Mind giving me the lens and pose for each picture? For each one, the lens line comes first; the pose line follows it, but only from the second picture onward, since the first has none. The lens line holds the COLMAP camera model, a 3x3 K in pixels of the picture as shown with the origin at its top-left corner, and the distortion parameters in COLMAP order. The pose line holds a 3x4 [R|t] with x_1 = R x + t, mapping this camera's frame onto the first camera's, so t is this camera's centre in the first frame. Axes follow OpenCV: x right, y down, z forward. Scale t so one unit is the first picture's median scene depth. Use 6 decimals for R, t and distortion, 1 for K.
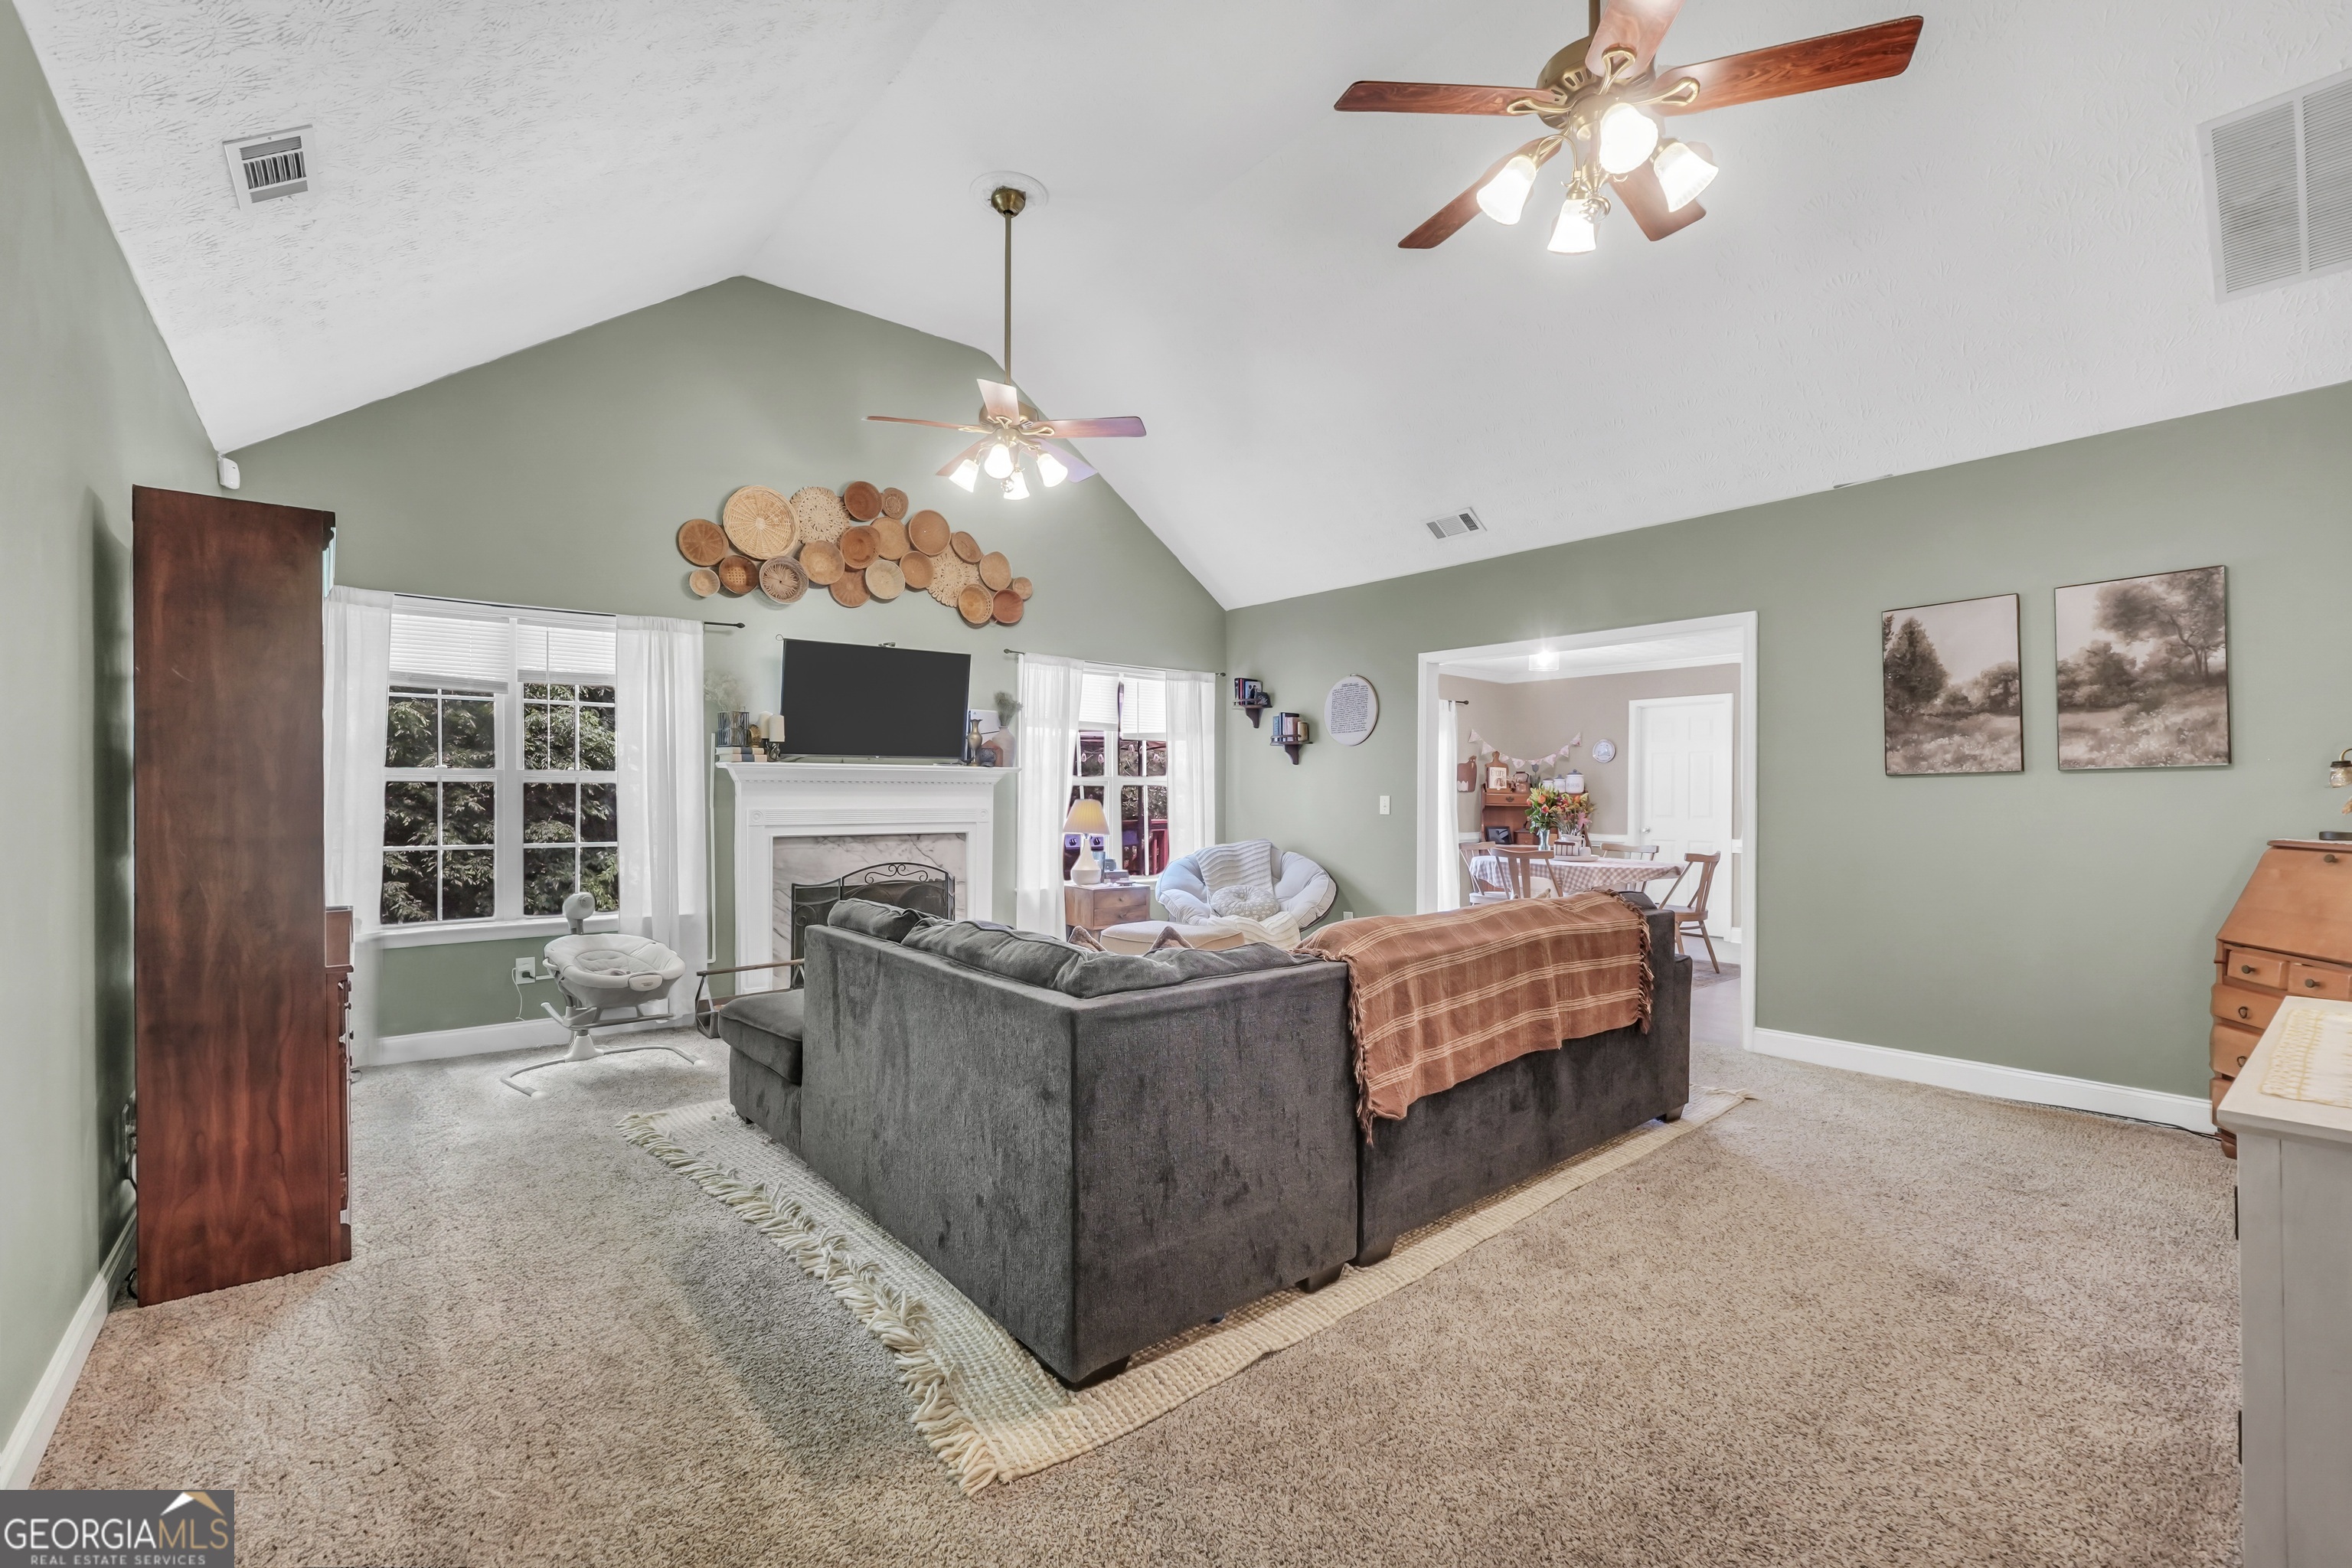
lens RADIAL K [[1006.7, 0, 1169.2], [0, 1006.7, 782.9], [0, 0, 1]] dist [-0.008579, 0.000347]
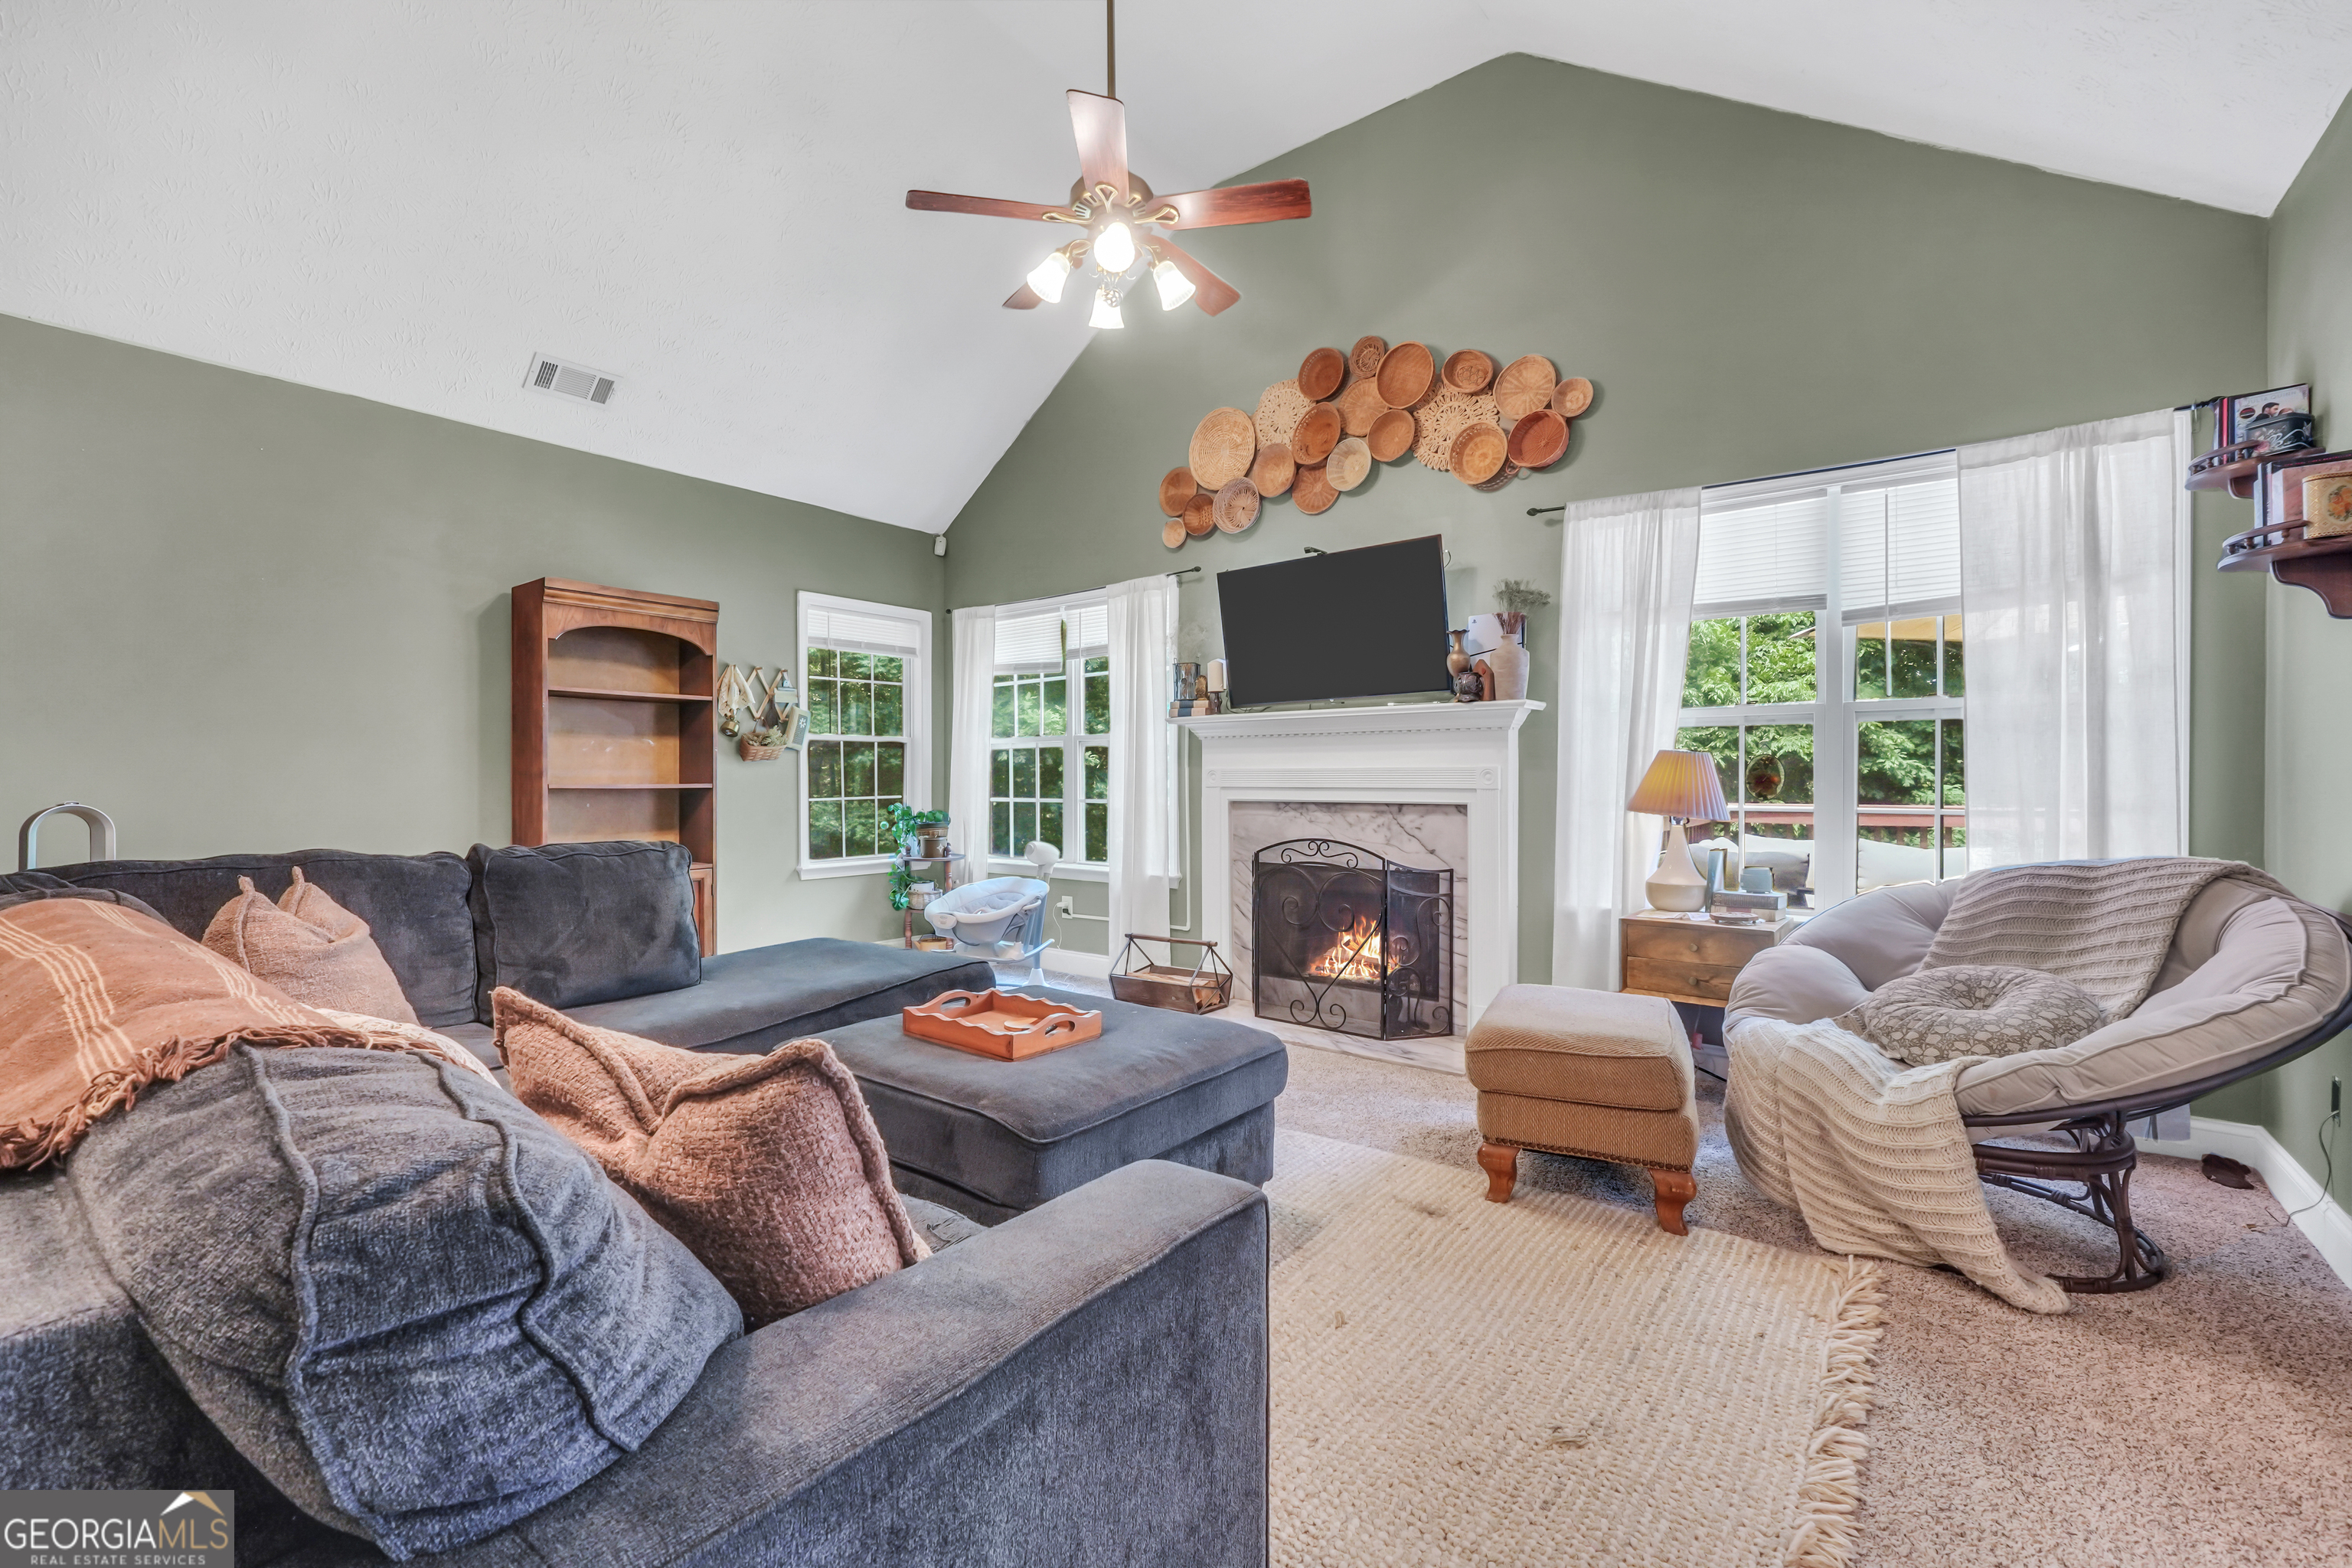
lens RADIAL K [[986.2, 0, 1186.4], [0, 986.2, 785.1], [0, 0, 1]] dist [-0.026008, 0.000147]
pose [[0.212334, 0.000104, -0.977197, 0.421555], [0.013454, 0.999905, 0.003029, 0.035307], [0.977104, -0.013791, 0.212313, 0.742450]]
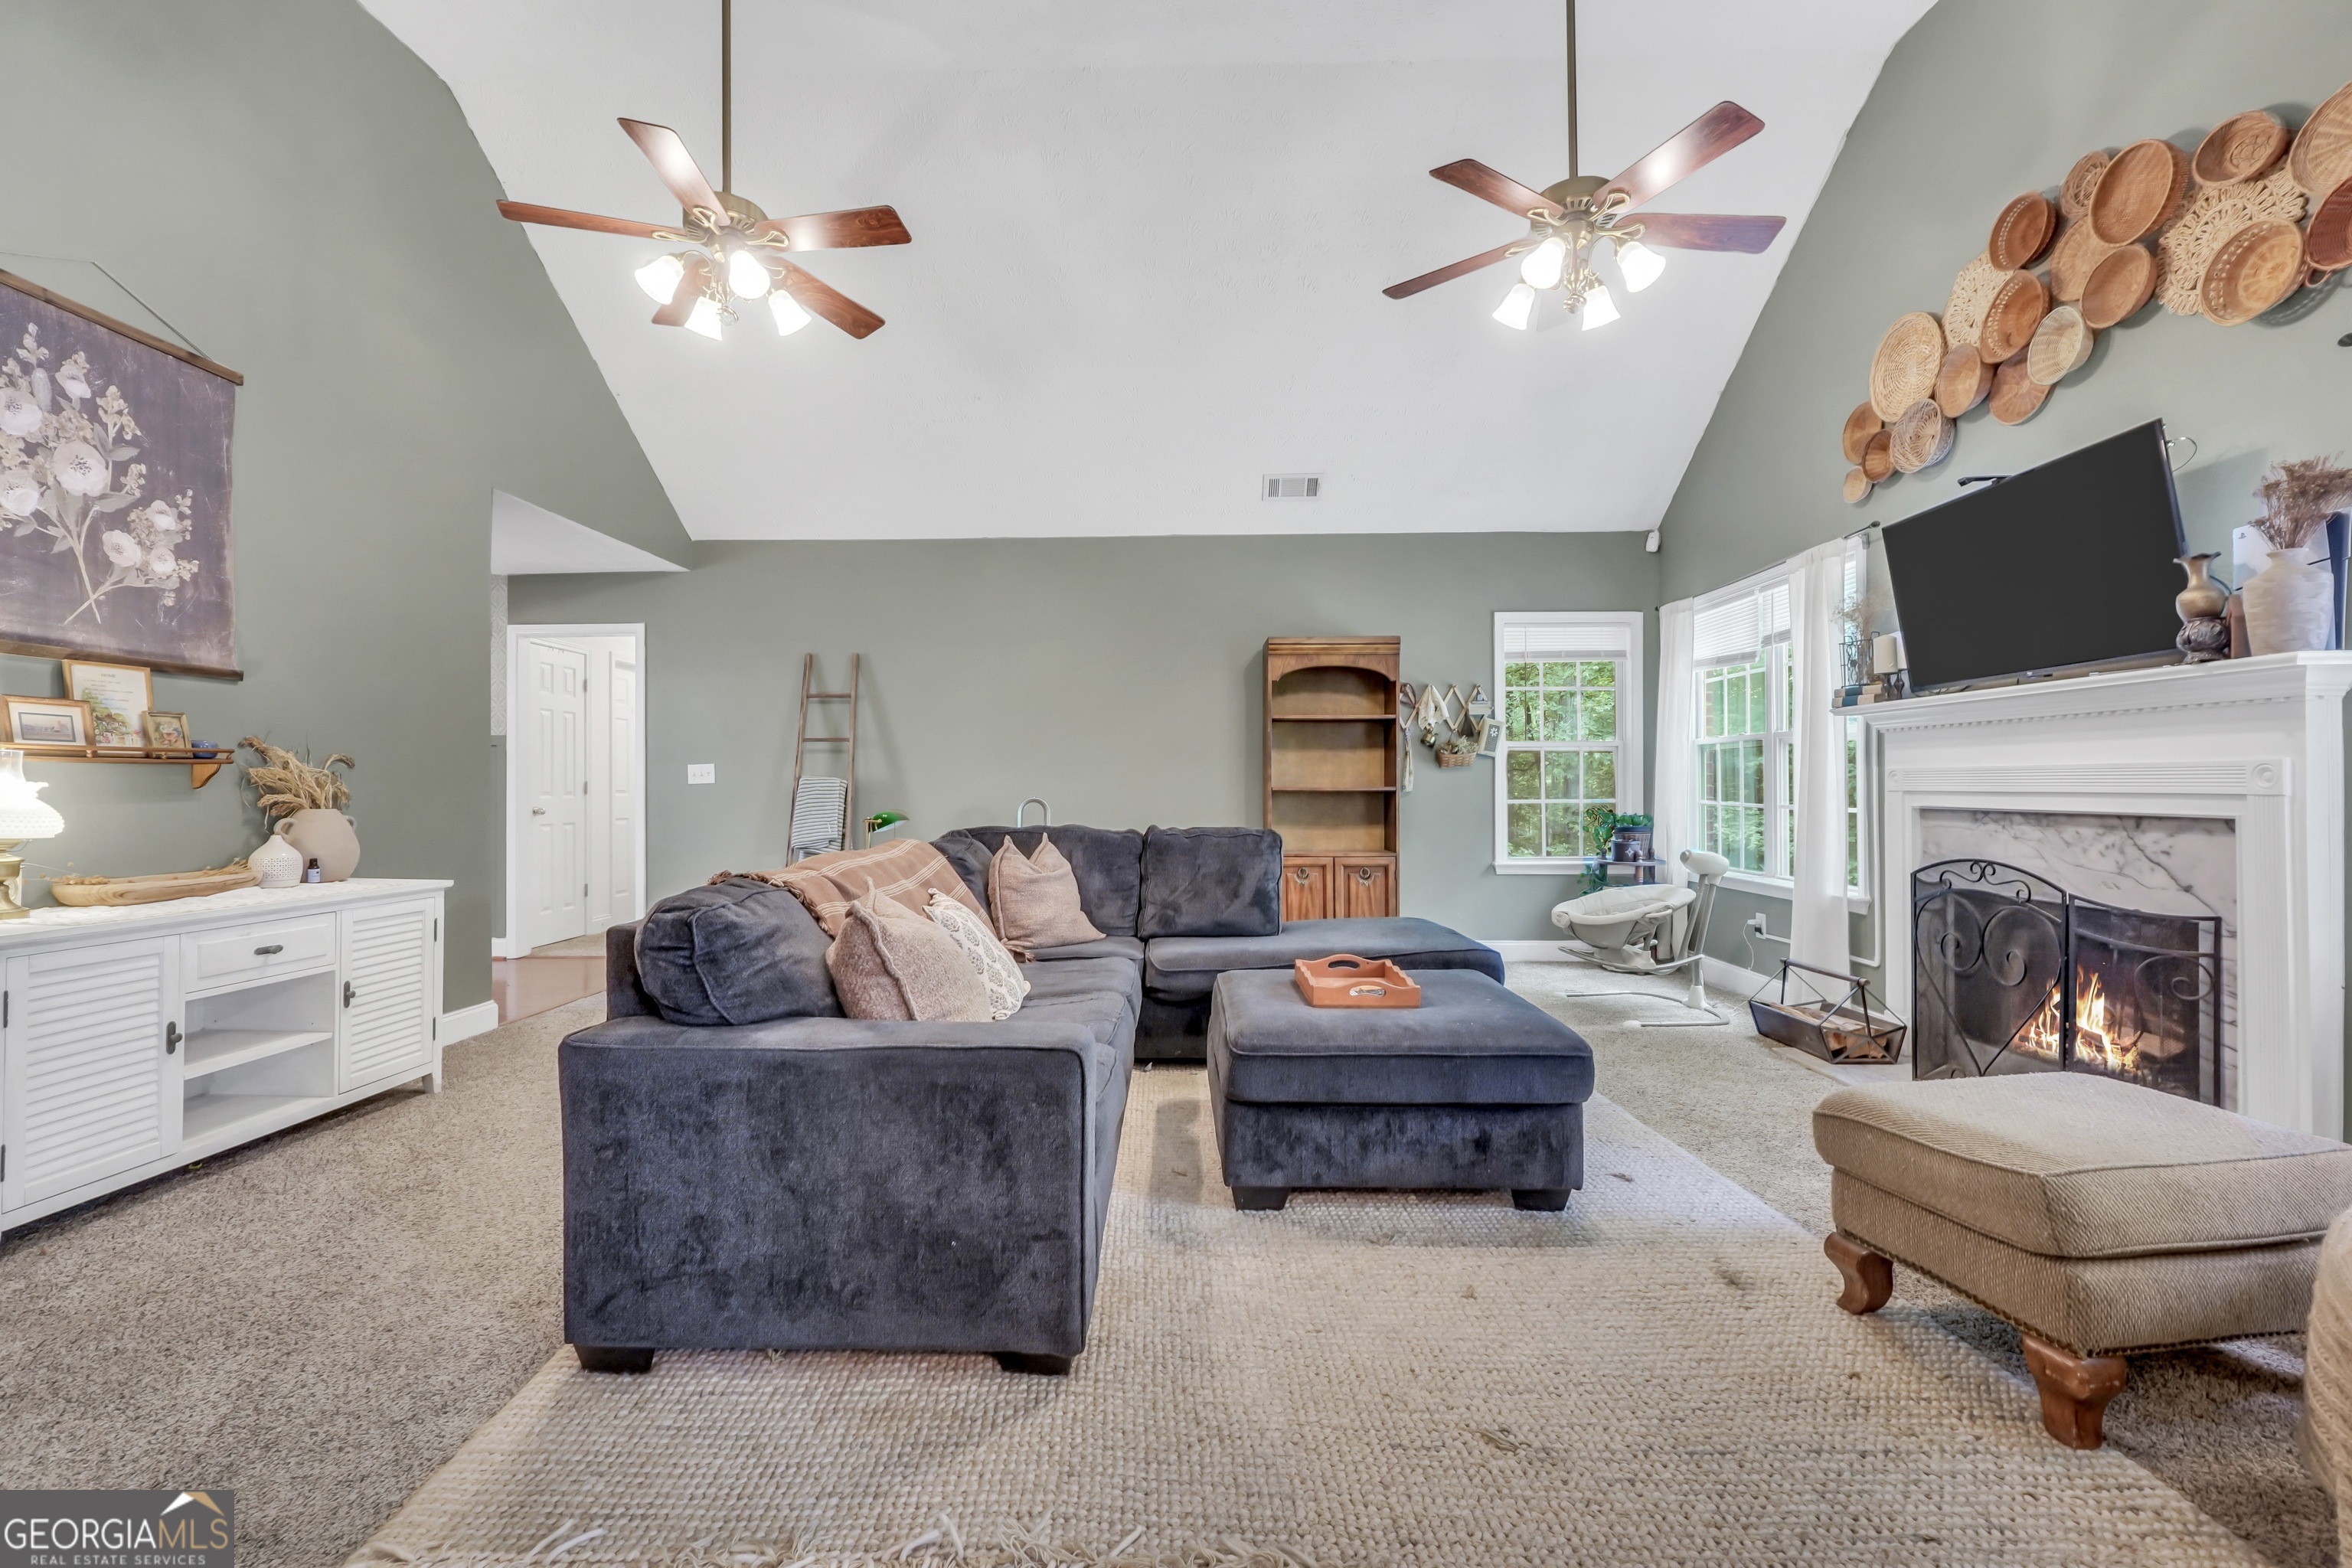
lens RADIAL K [[1006.7, 0, 1169.2], [0, 1006.7, 782.9], [0, 0, 1]] dist [-0.008579, 0.000347]
pose [[-0.658861, -0.004911, -0.752248, 0.451197], [0.008720, 0.999862, -0.014165, 0.039571], [0.752214, -0.015892, -0.658727, 1.018054]]
